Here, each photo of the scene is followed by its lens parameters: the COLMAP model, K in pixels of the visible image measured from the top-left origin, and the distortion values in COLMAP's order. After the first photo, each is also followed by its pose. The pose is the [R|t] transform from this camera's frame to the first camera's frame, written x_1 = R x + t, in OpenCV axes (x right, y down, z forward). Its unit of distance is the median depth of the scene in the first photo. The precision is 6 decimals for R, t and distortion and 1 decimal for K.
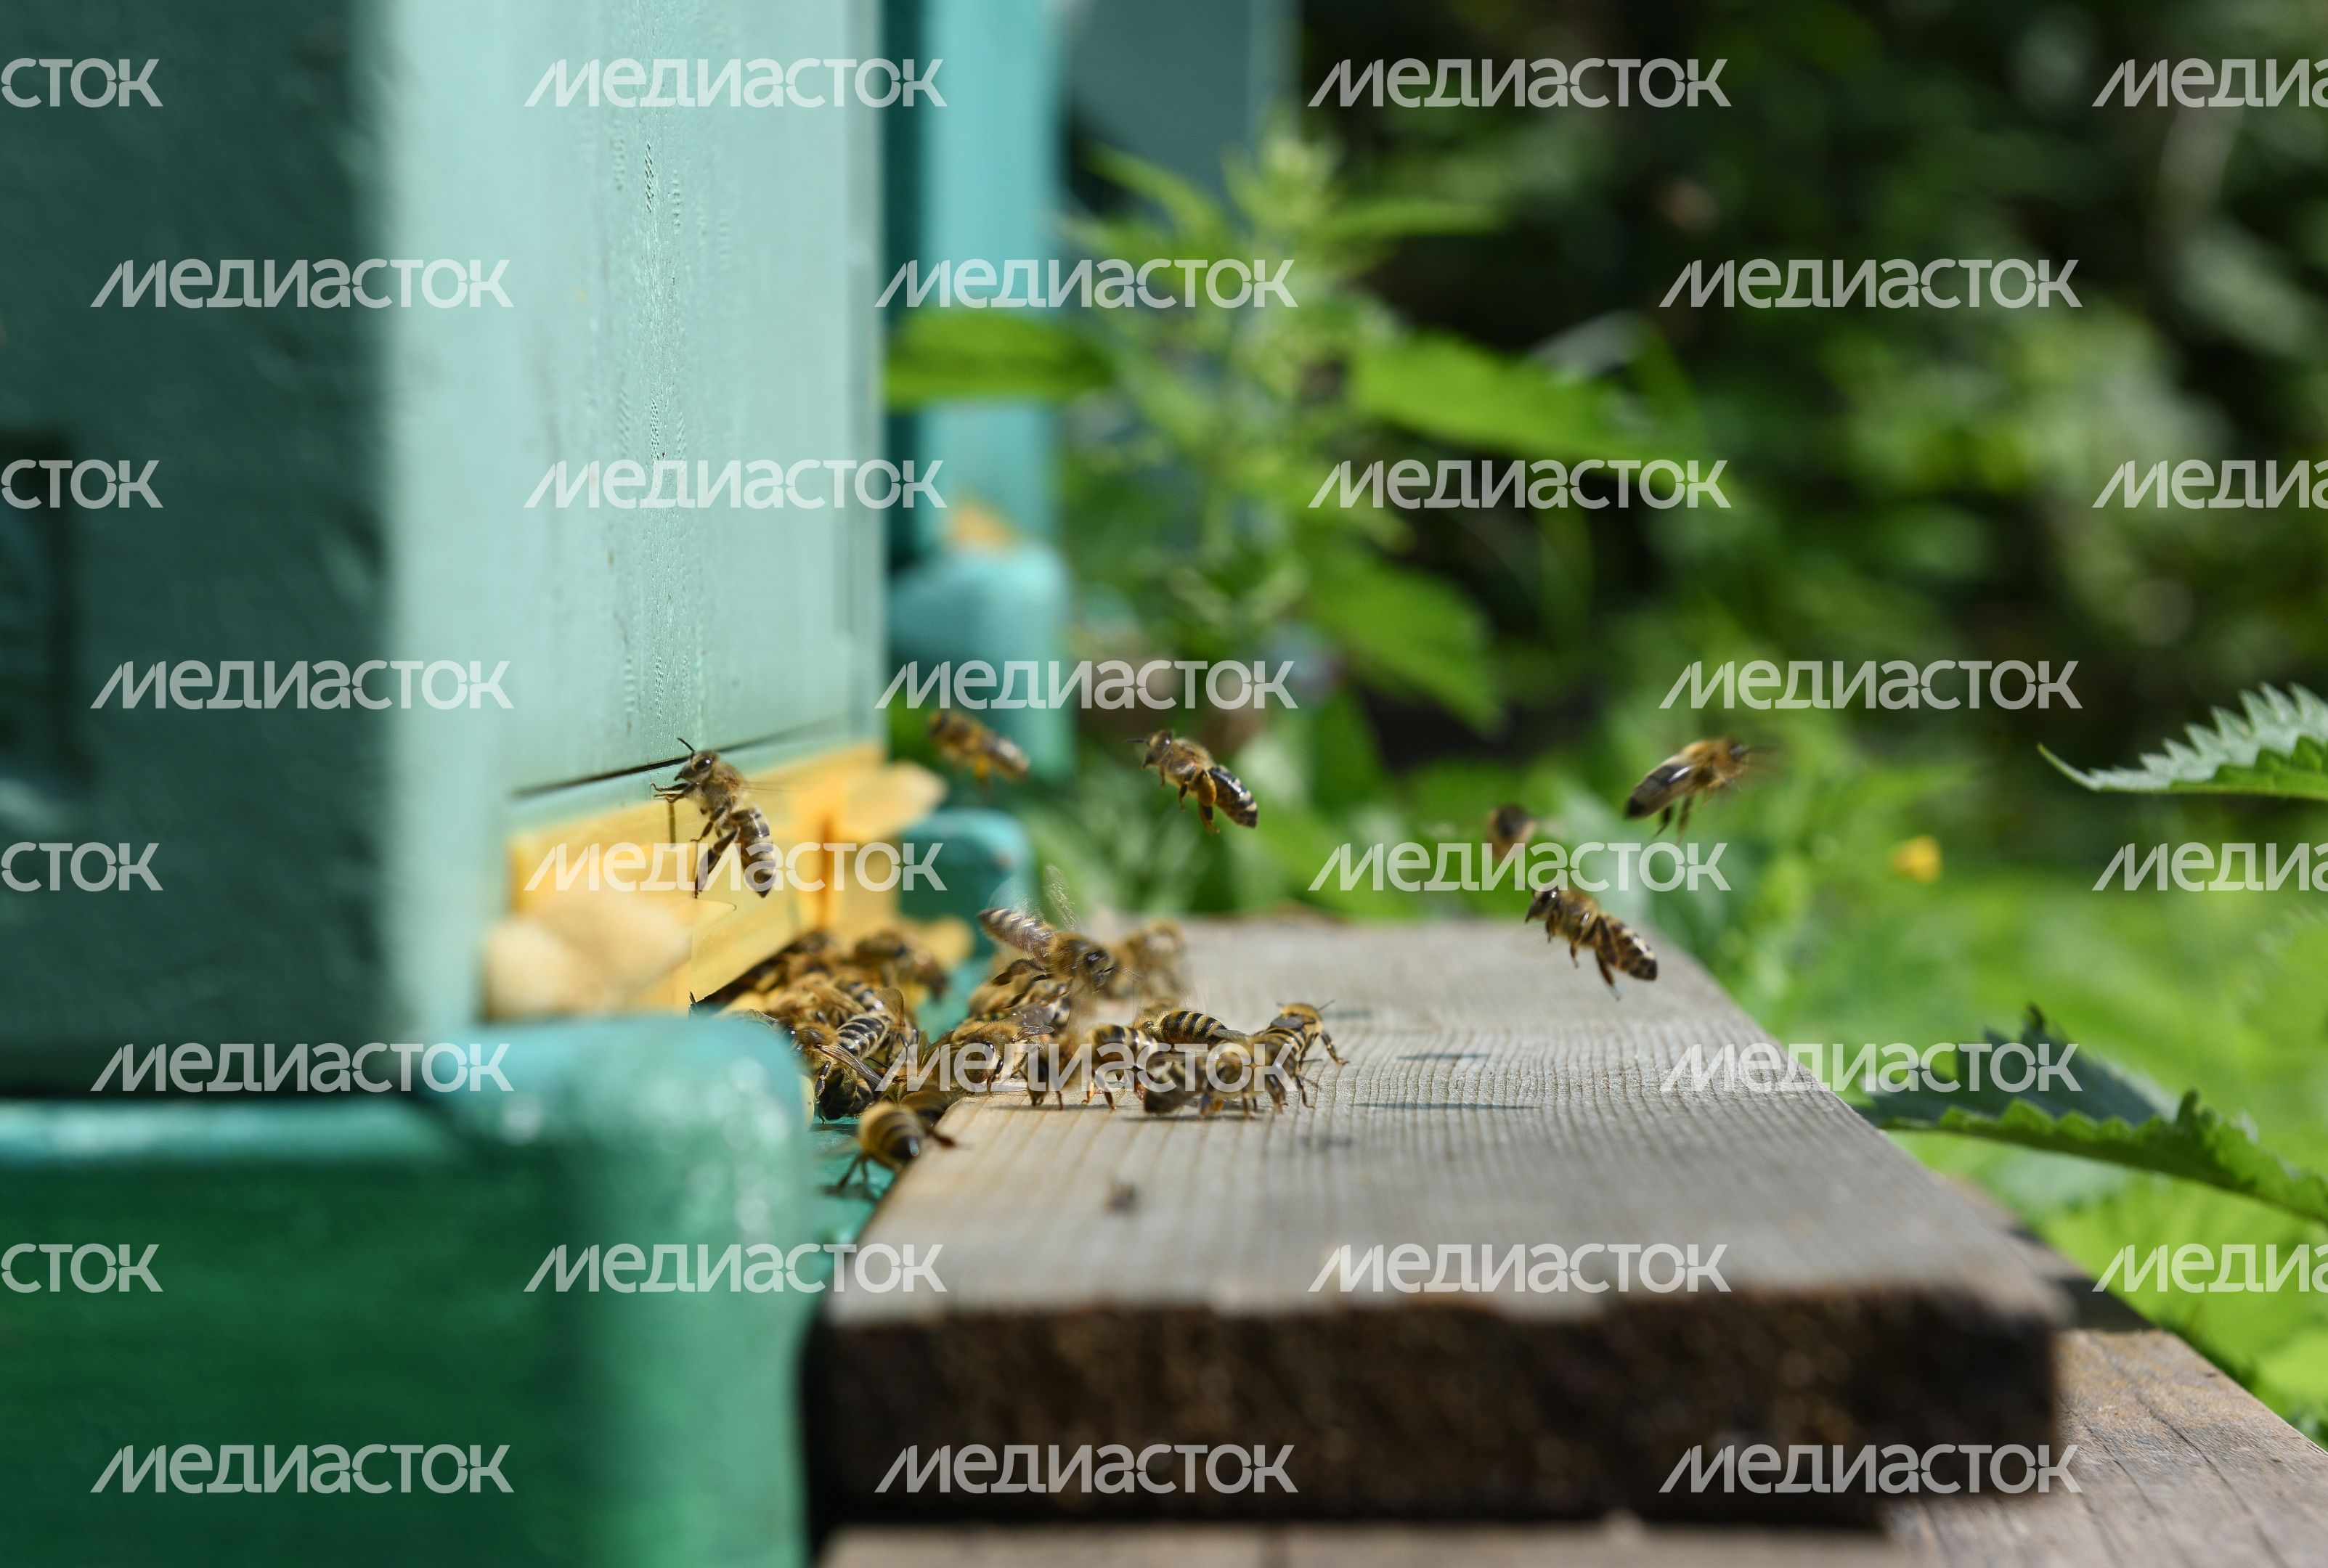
lens RADIAL K [[4682.1, 0, 1163.3], [0, 4682.1, 781.8], [0, 0, 1]] dist [0.016002, 0.000000]
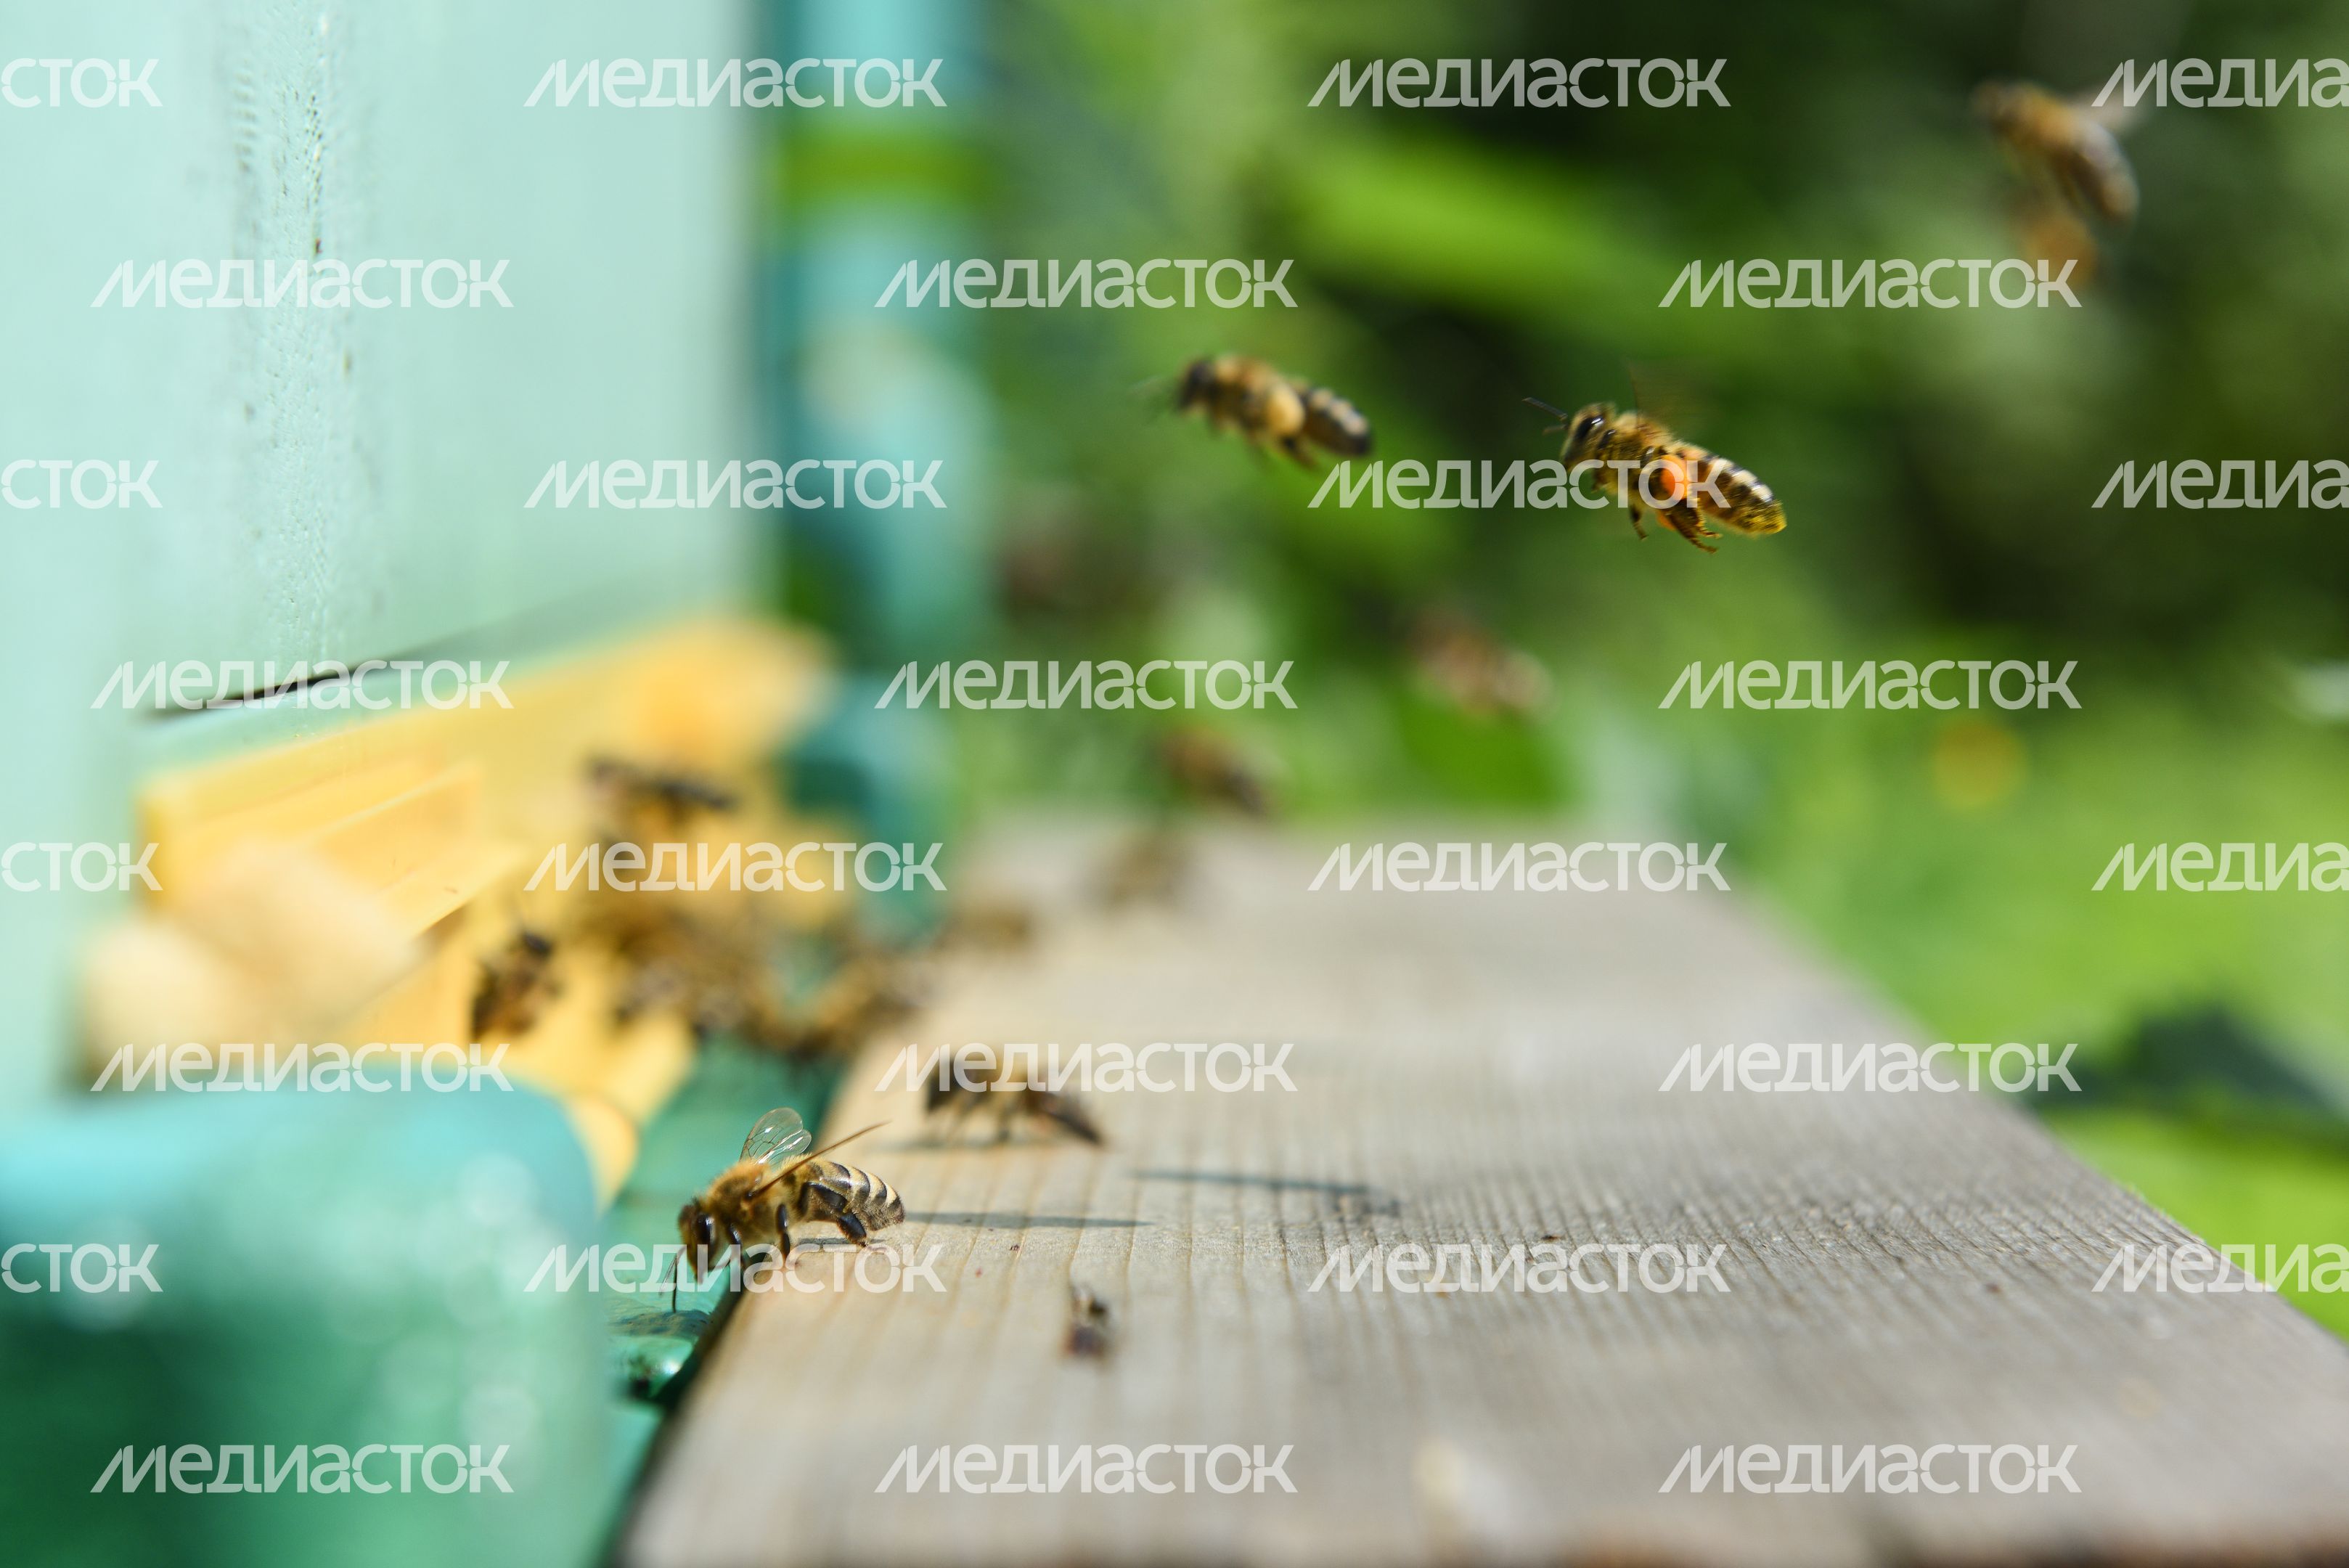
lens RADIAL K [[4725.1, 0, 1176.3], [0, 4725.1, 786.3], [0, 0, 1]] dist [0.016002, 0.000000]
pose [[0.999589, 0.009215, 0.027154, -0.013920], [-0.010023, 0.999506, 0.029772, -0.007412], [-0.026866, -0.030032, 0.999188, 0.306766]]
